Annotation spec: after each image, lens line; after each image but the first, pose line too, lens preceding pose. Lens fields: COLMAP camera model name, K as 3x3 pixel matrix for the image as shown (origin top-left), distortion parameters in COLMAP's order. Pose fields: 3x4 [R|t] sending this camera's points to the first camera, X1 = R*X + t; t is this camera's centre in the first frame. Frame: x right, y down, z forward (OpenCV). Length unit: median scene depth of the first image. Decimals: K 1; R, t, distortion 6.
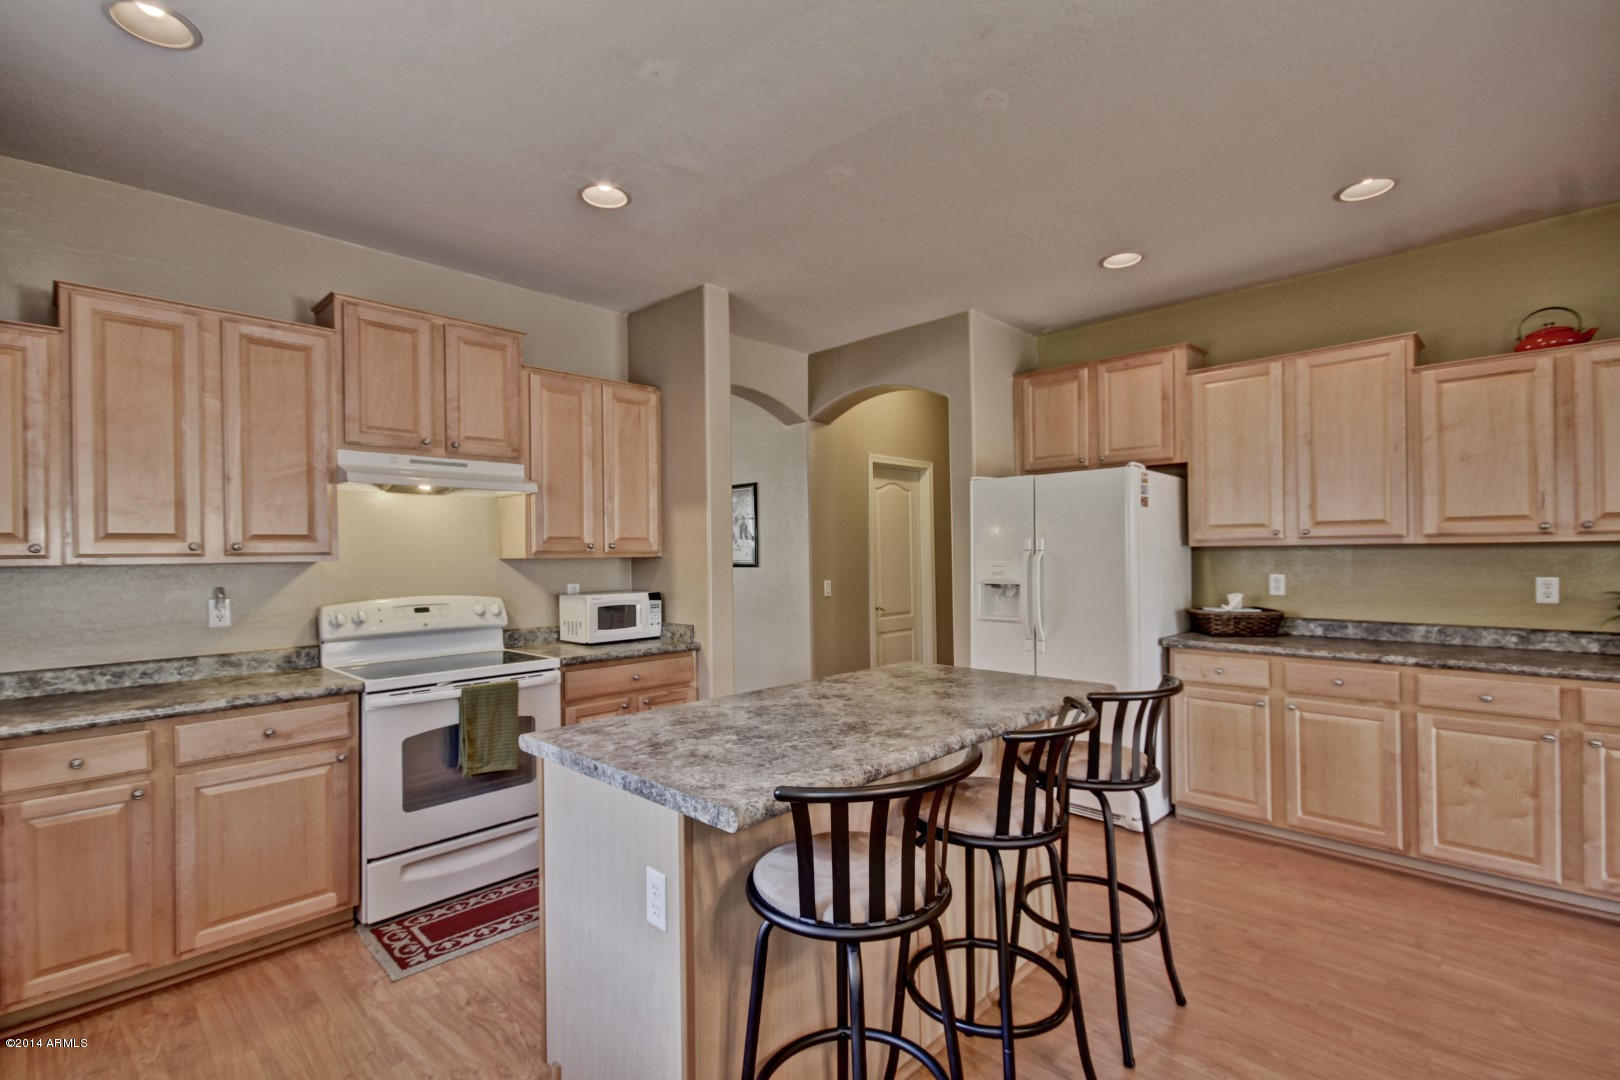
lens RADIAL K [[736.1, 0, 823.8], [0, 736.1, 545.2], [0, 0, 1]] dist [0.016061, -0.000408]
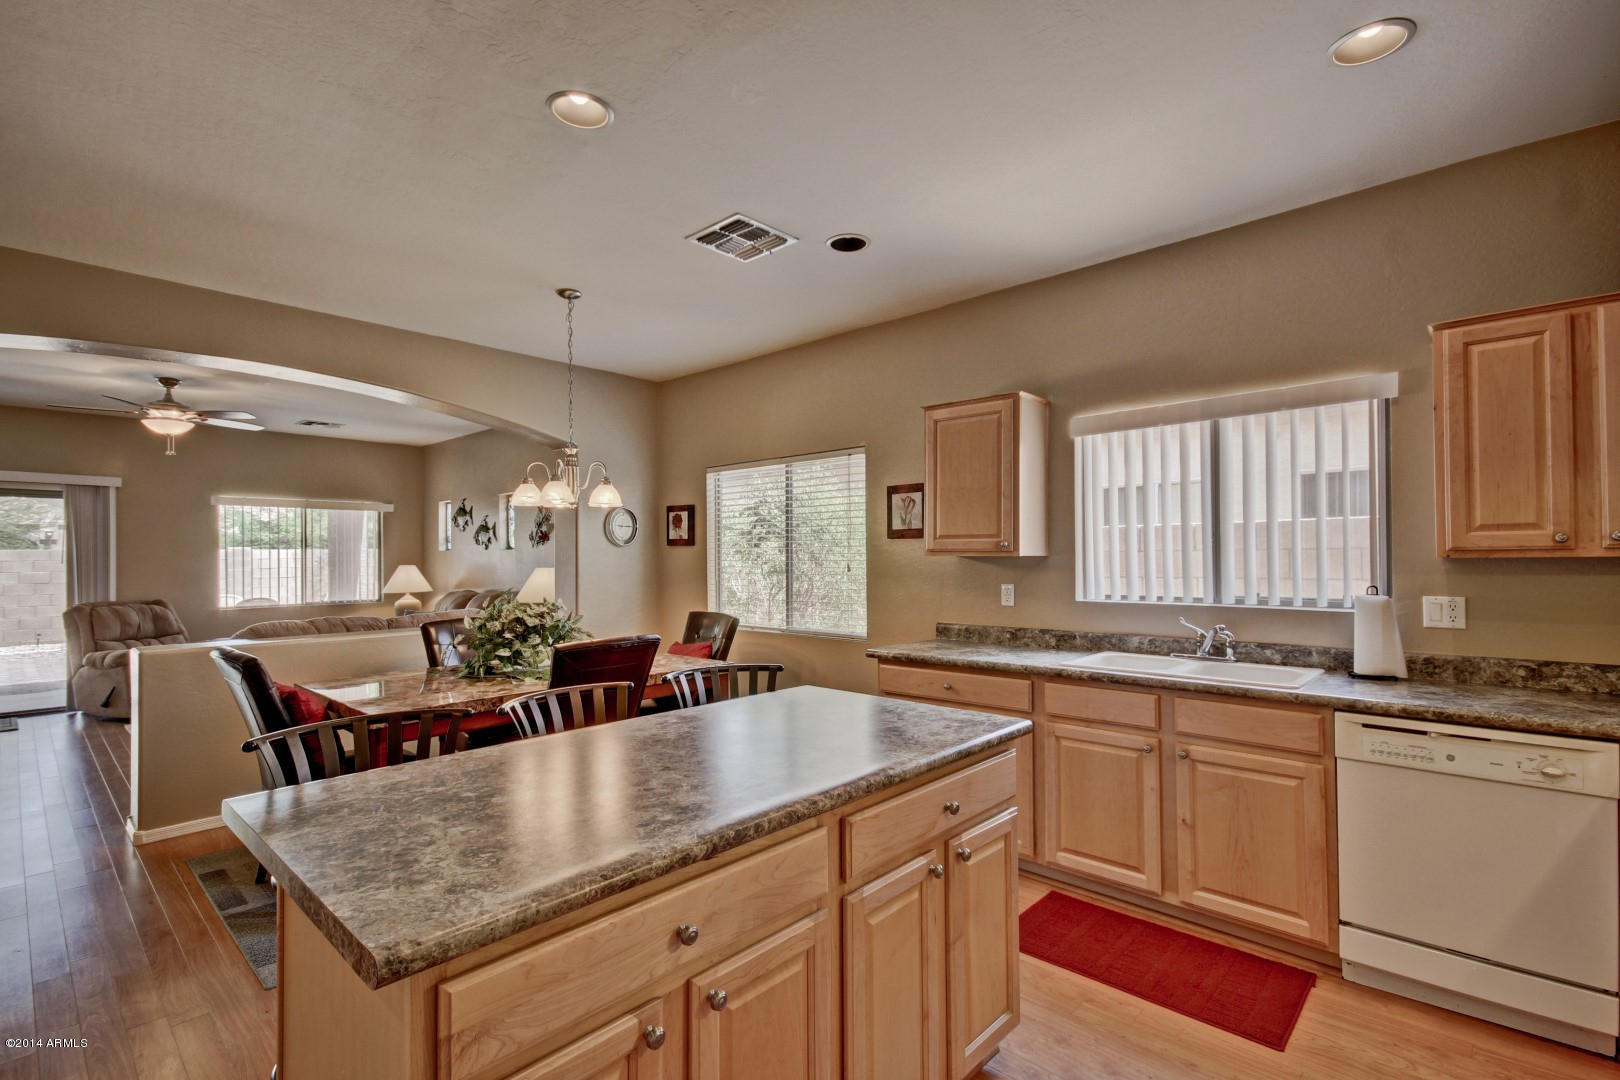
lens RADIAL K [[736.1, 0, 817.3], [0, 736.1, 548.2], [0, 0, 1]] dist [0.016061, -0.000408]
pose [[-0.999476, 0.023327, -0.022459, -0.388712], [0.023897, 0.999389, -0.025489, 0.023952], [0.021851, -0.026012, -0.999423, 1.559444]]
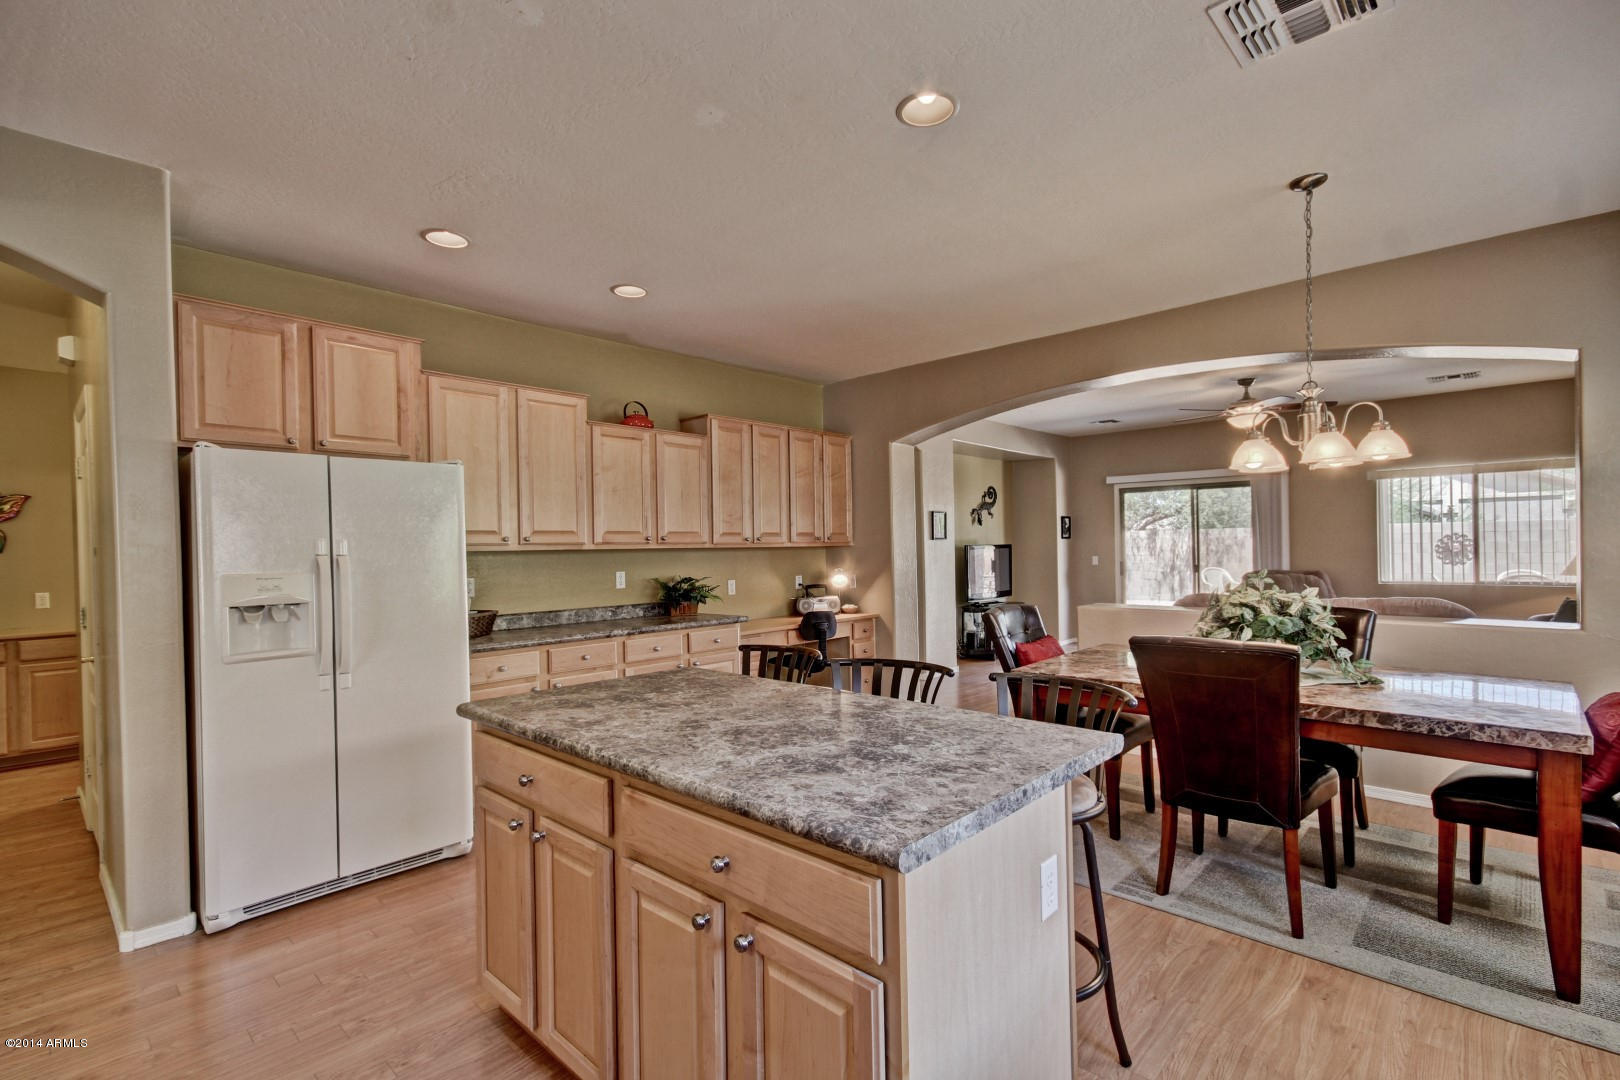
lens RADIAL K [[736.1, 0, 816.3], [0, 736.1, 544.8], [0, 0, 1]] dist [0.016061, -0.000408]
pose [[-0.020614, 0.017107, 0.999641, -0.908642], [0.005013, 0.999843, -0.017007, 0.022557], [-0.999775, 0.004661, -0.020697, 0.981484]]
